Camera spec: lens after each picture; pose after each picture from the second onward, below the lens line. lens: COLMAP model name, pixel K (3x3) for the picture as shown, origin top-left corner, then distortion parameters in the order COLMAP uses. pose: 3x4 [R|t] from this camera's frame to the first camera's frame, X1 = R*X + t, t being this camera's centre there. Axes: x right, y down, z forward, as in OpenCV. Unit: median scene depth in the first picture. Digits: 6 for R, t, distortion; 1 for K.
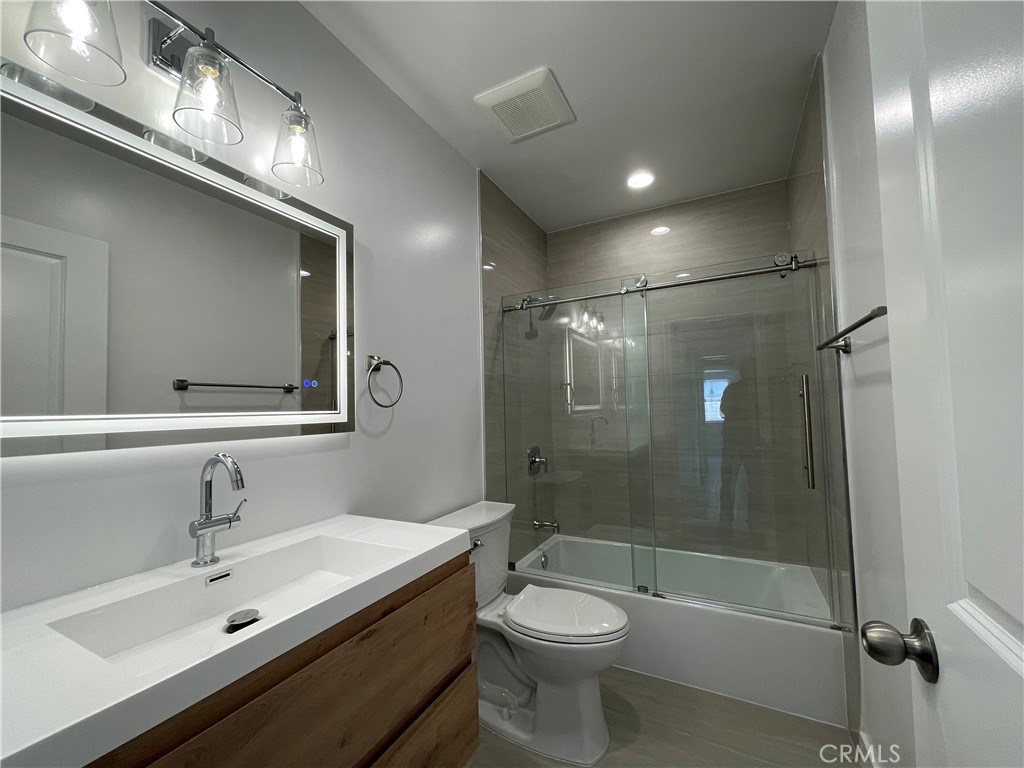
lens RADIAL K [[412.6, 0, 513.3], [0, 412.6, 382.6], [0, 0, 1]] dist [0.000912, 0.000627]
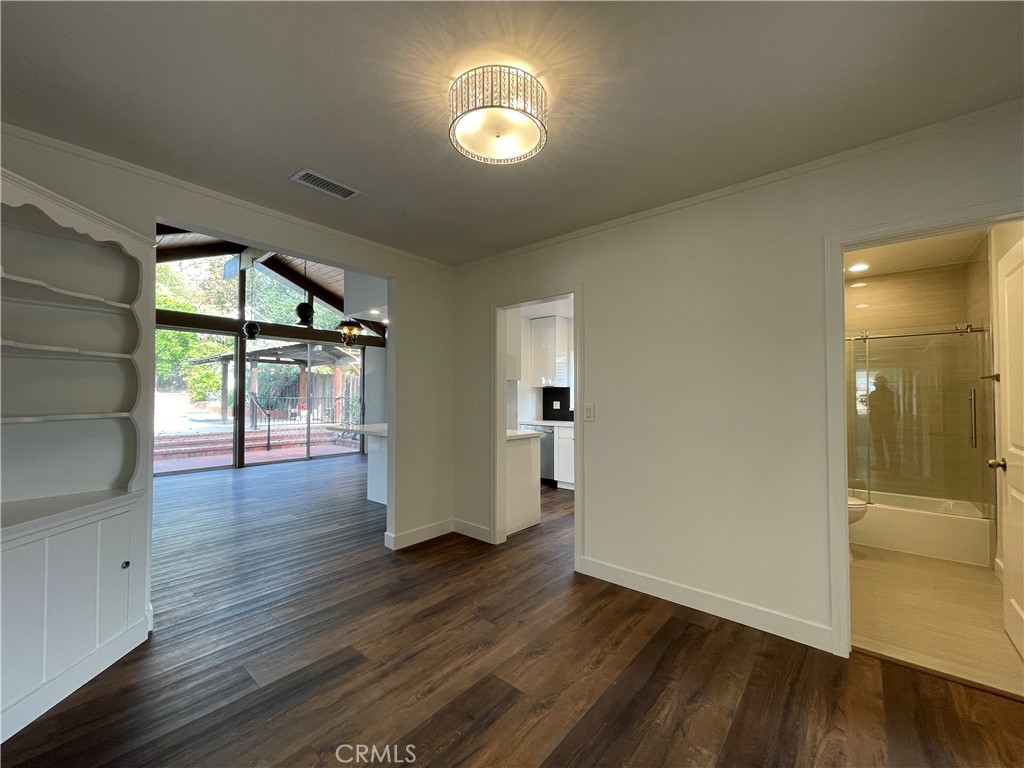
lens RADIAL K [[412.6, 0, 512.2], [0, 412.6, 385.0], [0, 0, 1]] dist [0.000912, 0.000627]
pose [[0.975159, 0.011481, -0.221209, -0.976656], [-0.002191, 0.999107, 0.042195, -0.111378], [0.221495, -0.040662, 0.974313, -1.373583]]
